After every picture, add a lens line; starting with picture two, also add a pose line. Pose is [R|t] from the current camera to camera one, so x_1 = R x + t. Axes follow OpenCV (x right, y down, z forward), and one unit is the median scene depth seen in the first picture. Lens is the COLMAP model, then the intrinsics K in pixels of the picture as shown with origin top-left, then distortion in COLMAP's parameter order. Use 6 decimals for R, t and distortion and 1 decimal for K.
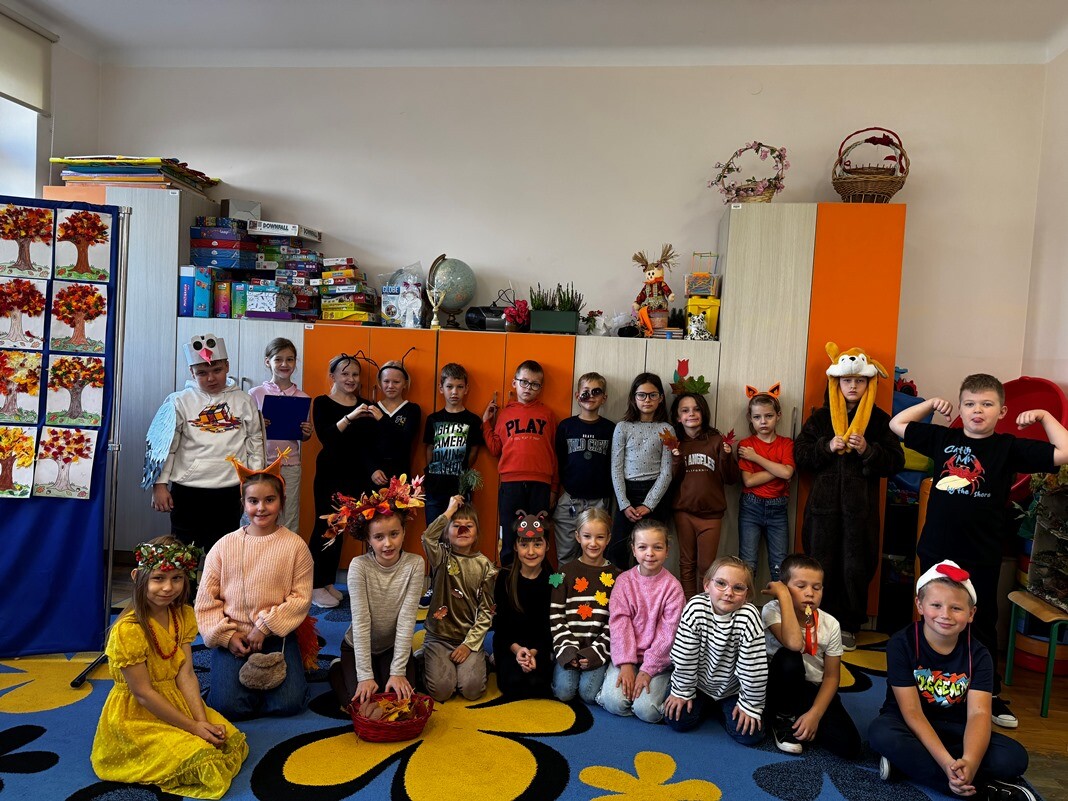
lens RADIAL K [[749.5, 0, 534.9], [0, 749.5, 400.7], [0, 0, 1]] dist [0.094537, -0.118921]
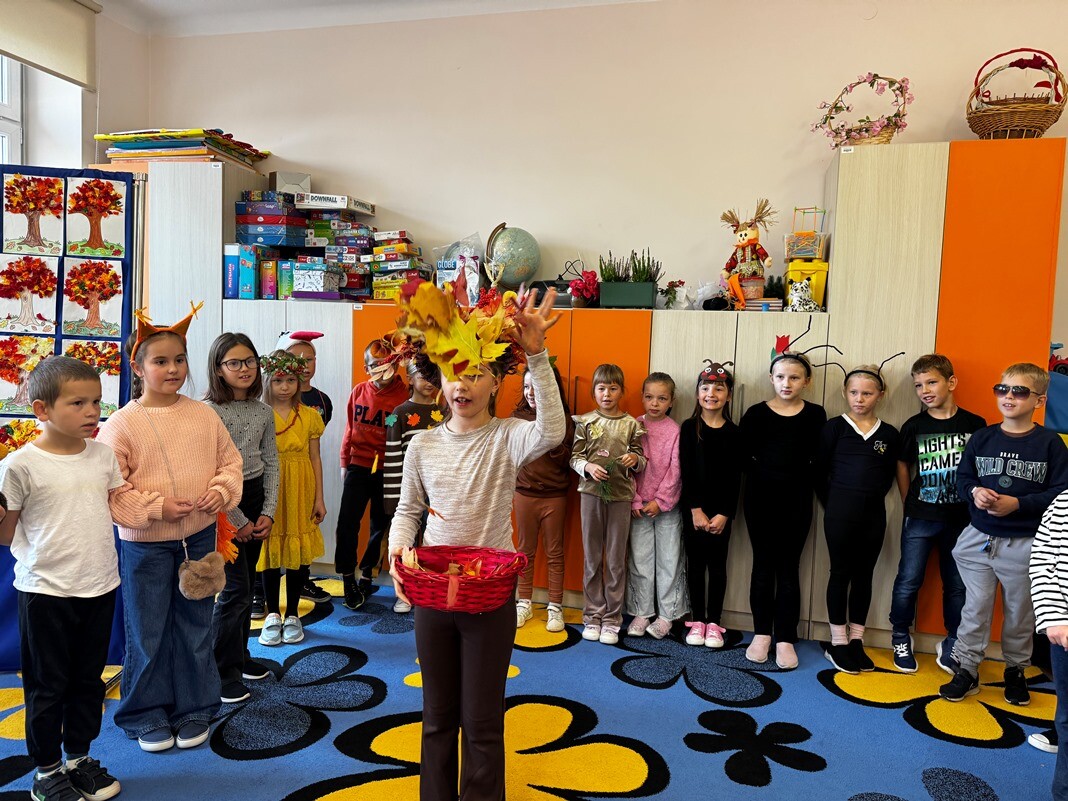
lens RADIAL K [[754.4, 0, 536.2], [0, 754.4, 401.7], [0, 0, 1]] dist [0.089581, -0.117841]
pose [[0.993070, -0.006027, -0.117368, 0.021493], [0.008275, 0.999791, 0.018674, 0.001072], [0.117231, -0.019516, 0.992913, 0.112987]]
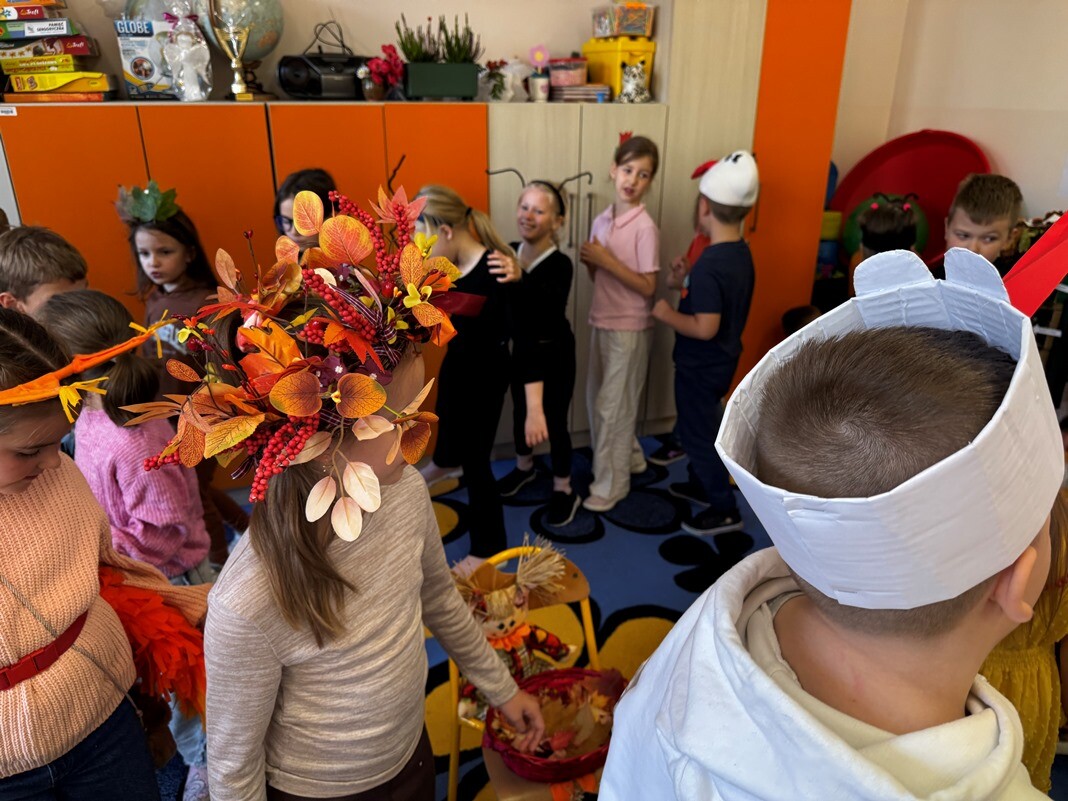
lens RADIAL K [[759.0, 0, 535.3], [0, 759.0, 415.2], [0, 0, 1]] dist [-0.037274, 0.006497]
pose [[0.866016, -0.231284, 0.443310, -0.254462], [0.057402, 0.926717, 0.371351, -0.071430], [-0.496710, -0.296149, 0.815828, 0.328799]]
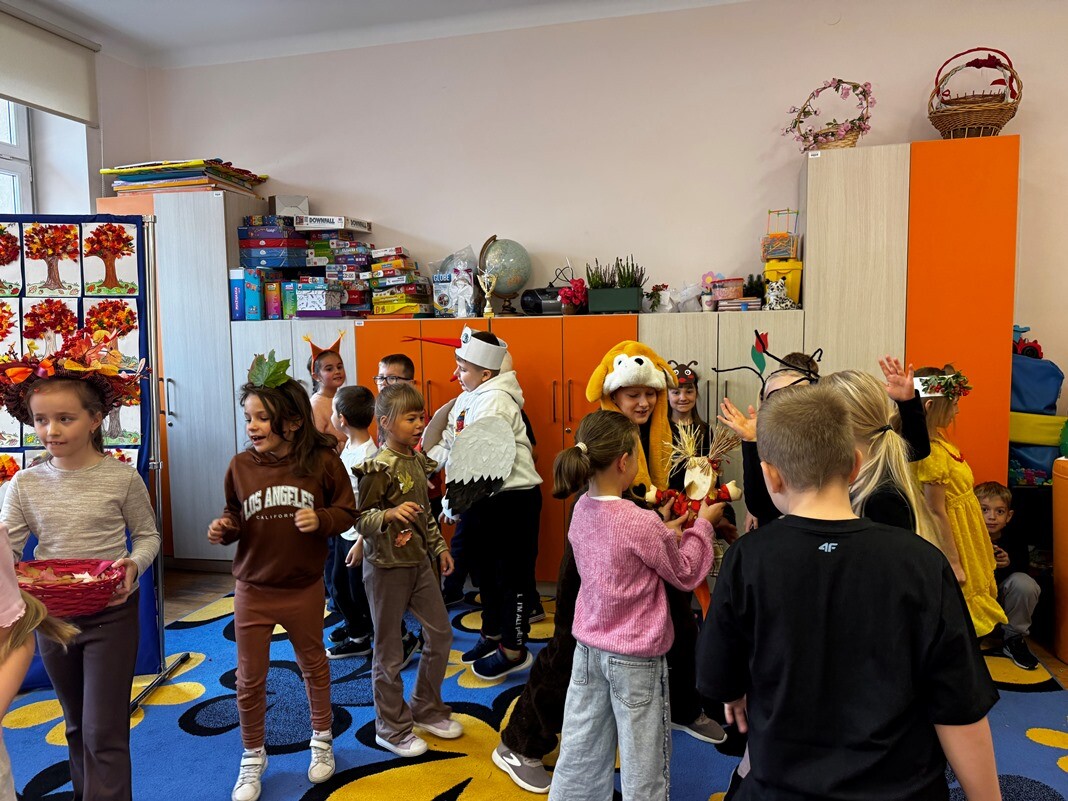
lens RADIAL K [[756.2, 0, 540.5], [0, 756.2, 398.6], [0, 0, 1]] dist [0.105828, -0.152826]
pose [[0.990681, -0.052923, -0.125498, 0.044243], [0.057136, 0.997909, 0.030213, -0.018360], [0.123637, -0.037102, 0.991634, 0.067478]]
